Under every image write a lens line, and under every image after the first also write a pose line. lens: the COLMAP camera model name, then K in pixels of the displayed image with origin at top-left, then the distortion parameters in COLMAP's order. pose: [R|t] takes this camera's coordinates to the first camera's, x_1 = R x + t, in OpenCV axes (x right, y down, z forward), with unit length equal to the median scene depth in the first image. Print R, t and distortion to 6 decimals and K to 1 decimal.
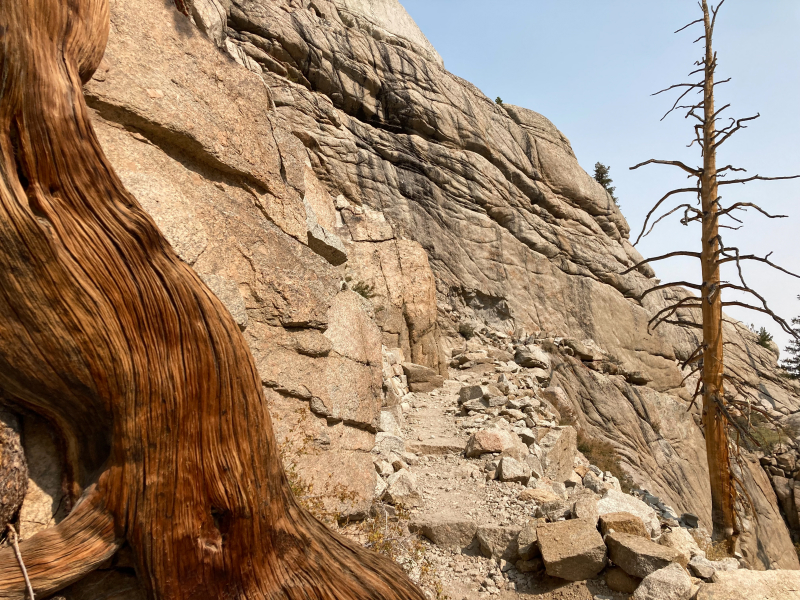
lens RADIAL K [[654.2, 0, 400.0], [0, 654.2, 300.0], [0, 0, 1]] dist [0.055078, -0.065301]
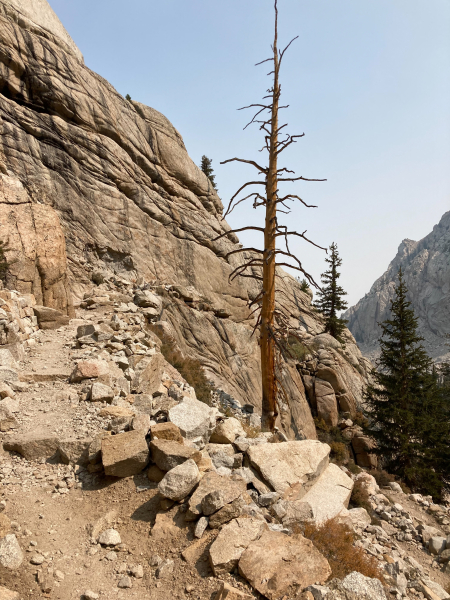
lens RADIAL K [[487.2, 0, 226.9], [0, 487.2, 307.7], [0, 0, 1]] dist [0.048230, -0.048651]
pose [[0.942552, 0.000415, 0.334060, 0.017324], [-0.036820, 0.994036, 0.102653, -0.003914], [-0.332025, -0.109056, 0.936945, 0.004314]]
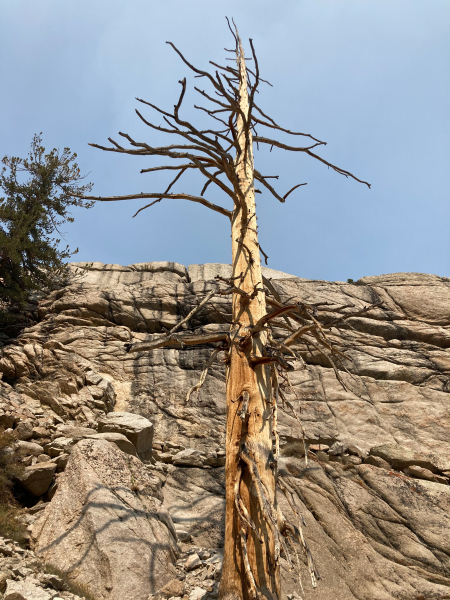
lens RADIAL K [[487.2, 0, 226.9], [0, 487.2, 307.7], [0, 0, 1]] dist [0.048230, -0.048651]
pose [[0.691361, -0.510330, -0.511452, 0.499392], [0.078477, 0.756735, -0.648994, 0.277011], [0.718235, 0.408552, 0.563227, 0.562074]]
